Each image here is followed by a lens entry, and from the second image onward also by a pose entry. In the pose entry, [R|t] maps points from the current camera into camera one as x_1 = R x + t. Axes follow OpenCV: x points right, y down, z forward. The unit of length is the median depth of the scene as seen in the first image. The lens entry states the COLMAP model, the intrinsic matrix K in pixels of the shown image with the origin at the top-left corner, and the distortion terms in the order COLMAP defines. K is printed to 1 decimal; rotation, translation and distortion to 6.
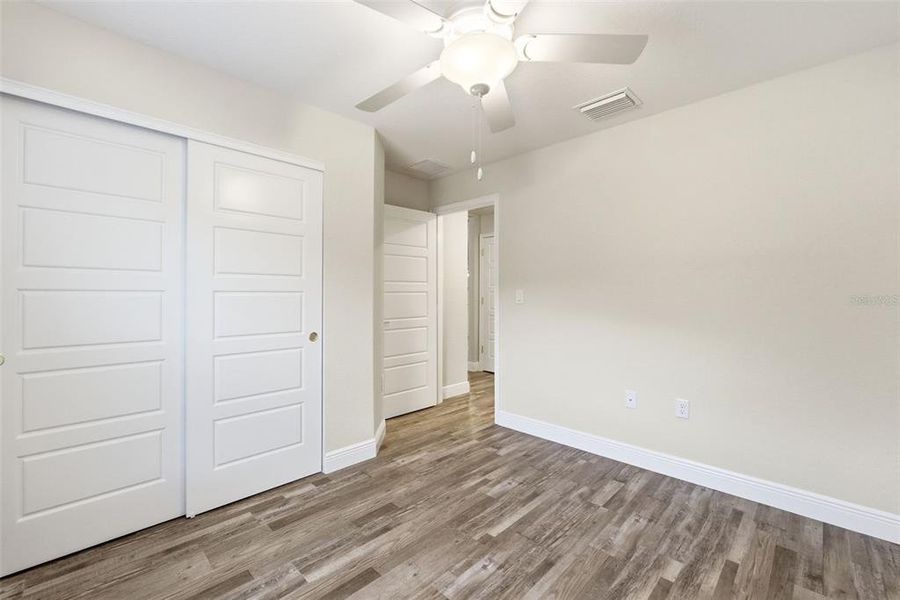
lens RADIAL K [[377.9, 0, 451.5], [0, 377.9, 295.8], [0, 0, 1]] dist [-0.019849, 0.003059]
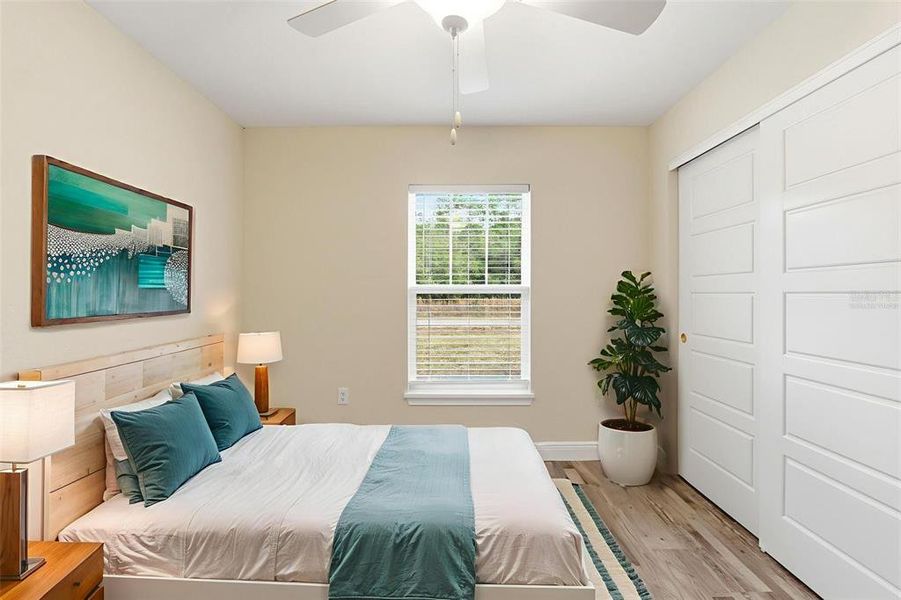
lens RADIAL K [[378.3, 0, 456.6], [0, 378.3, 295.5], [0, 0, 1]] dist [-0.019849, 0.003059]
pose [[-0.714759, -0.001196, -0.699370, 0.464986], [-0.004325, 0.999987, 0.002709, -0.005654], [0.699357, 0.004961, -0.714755, 1.202273]]
